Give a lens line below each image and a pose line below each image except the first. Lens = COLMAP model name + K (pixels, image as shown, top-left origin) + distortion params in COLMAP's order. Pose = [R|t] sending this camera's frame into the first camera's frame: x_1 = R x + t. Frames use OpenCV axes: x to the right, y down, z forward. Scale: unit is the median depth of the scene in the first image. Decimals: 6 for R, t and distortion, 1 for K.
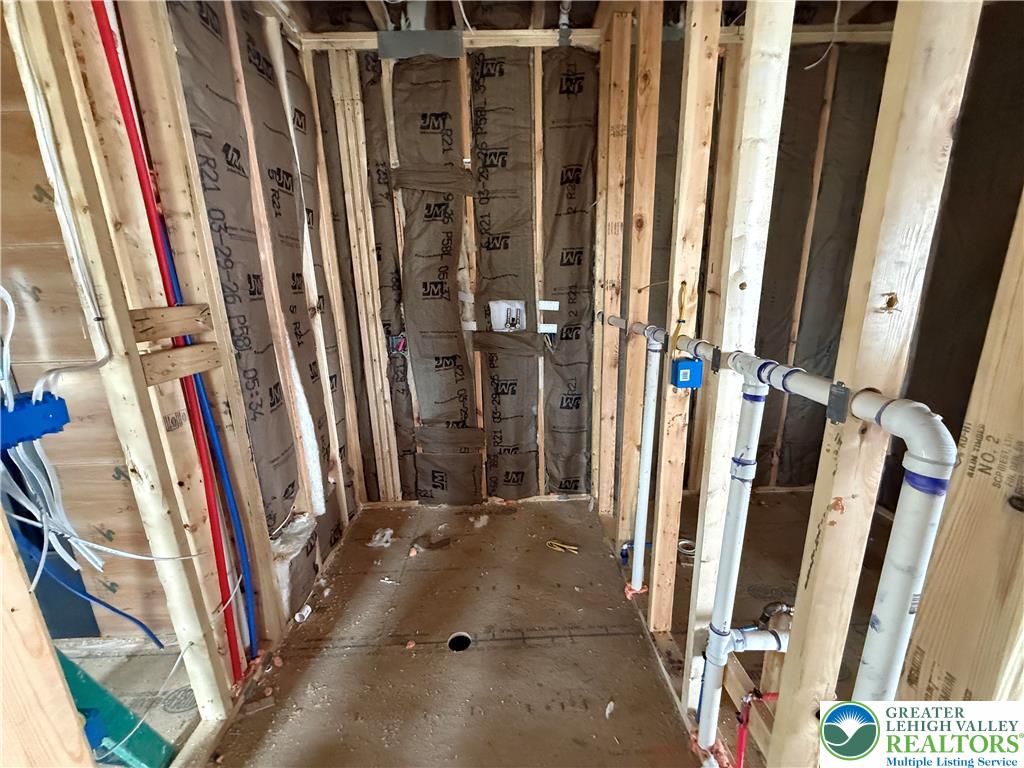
lens RADIAL K [[412.7, 0, 510.7], [0, 412.7, 387.3], [0, 0, 1]] dist [0.000643, 0.000201]
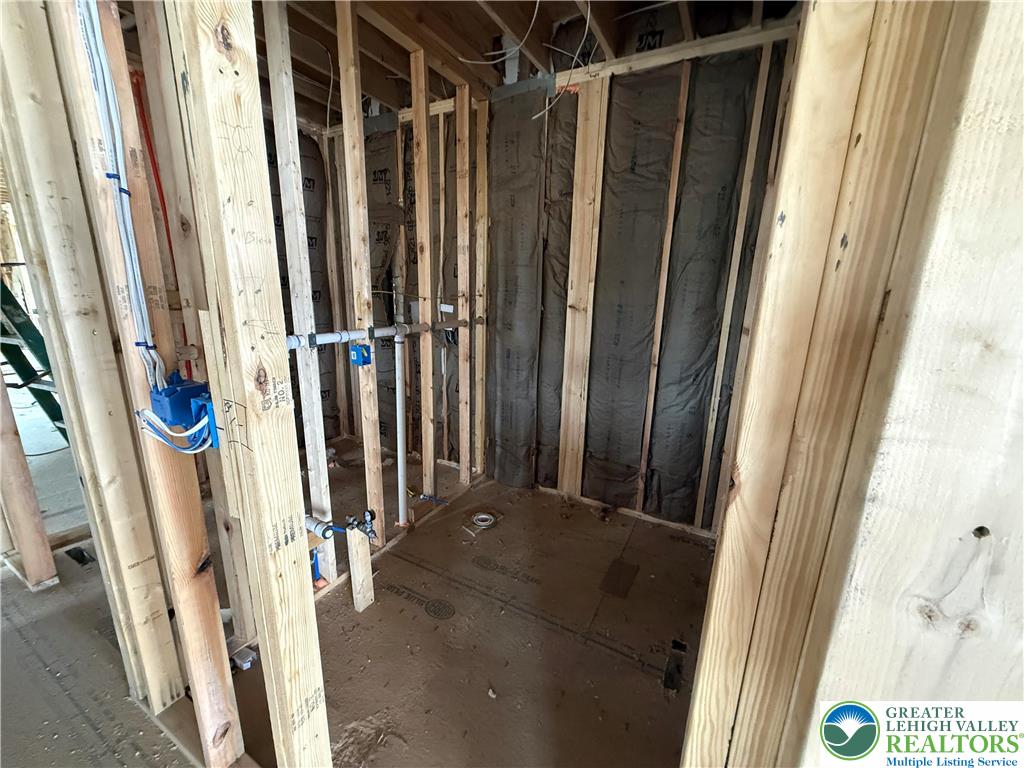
lens RADIAL K [[407.0, 0, 509.9], [0, 407.0, 385.1], [0, 0, 1]] dist [0.000044, -0.000057]
pose [[0.863783, 0.163684, -0.476535, 1.052022], [-0.168986, 0.985097, 0.032059, -0.044045], [0.474681, 0.052836, 0.878571, 0.000868]]
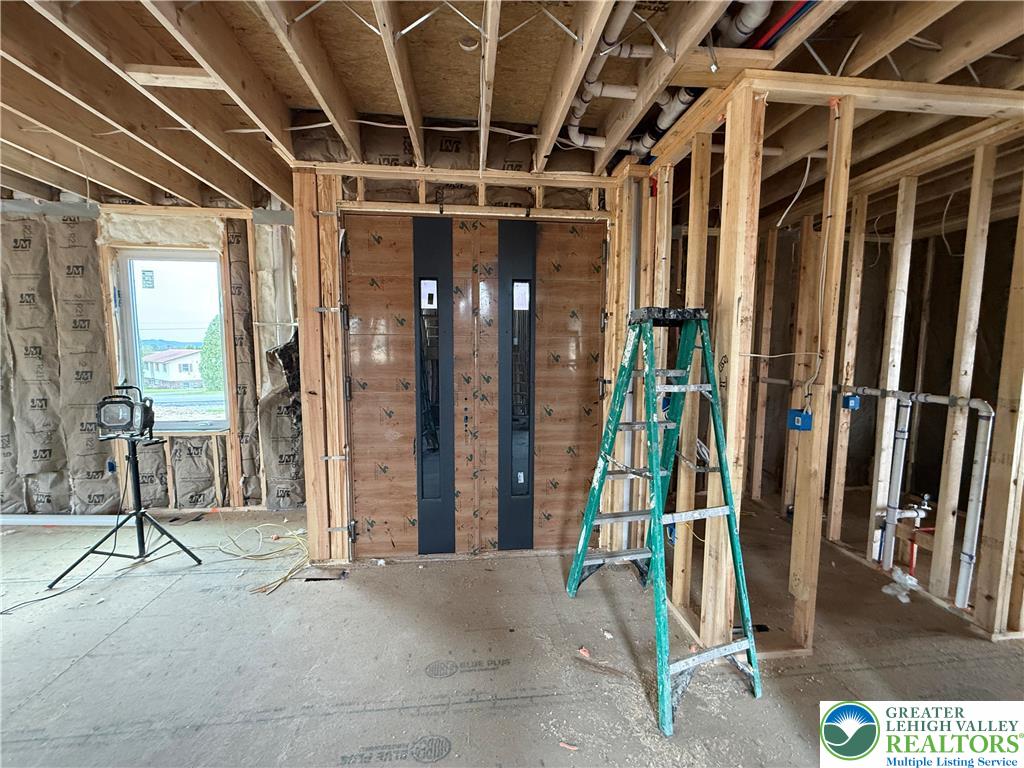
lens RADIAL K [[412.7, 0, 510.7], [0, 412.7, 387.3], [0, 0, 1]] dist [0.000643, 0.000201]
pose [[0.996552, 0.025182, 0.079057, -1.047611], [-0.012732, 0.987957, -0.154205, 0.166299], [-0.081988, 0.152667, 0.984871, -0.698932]]
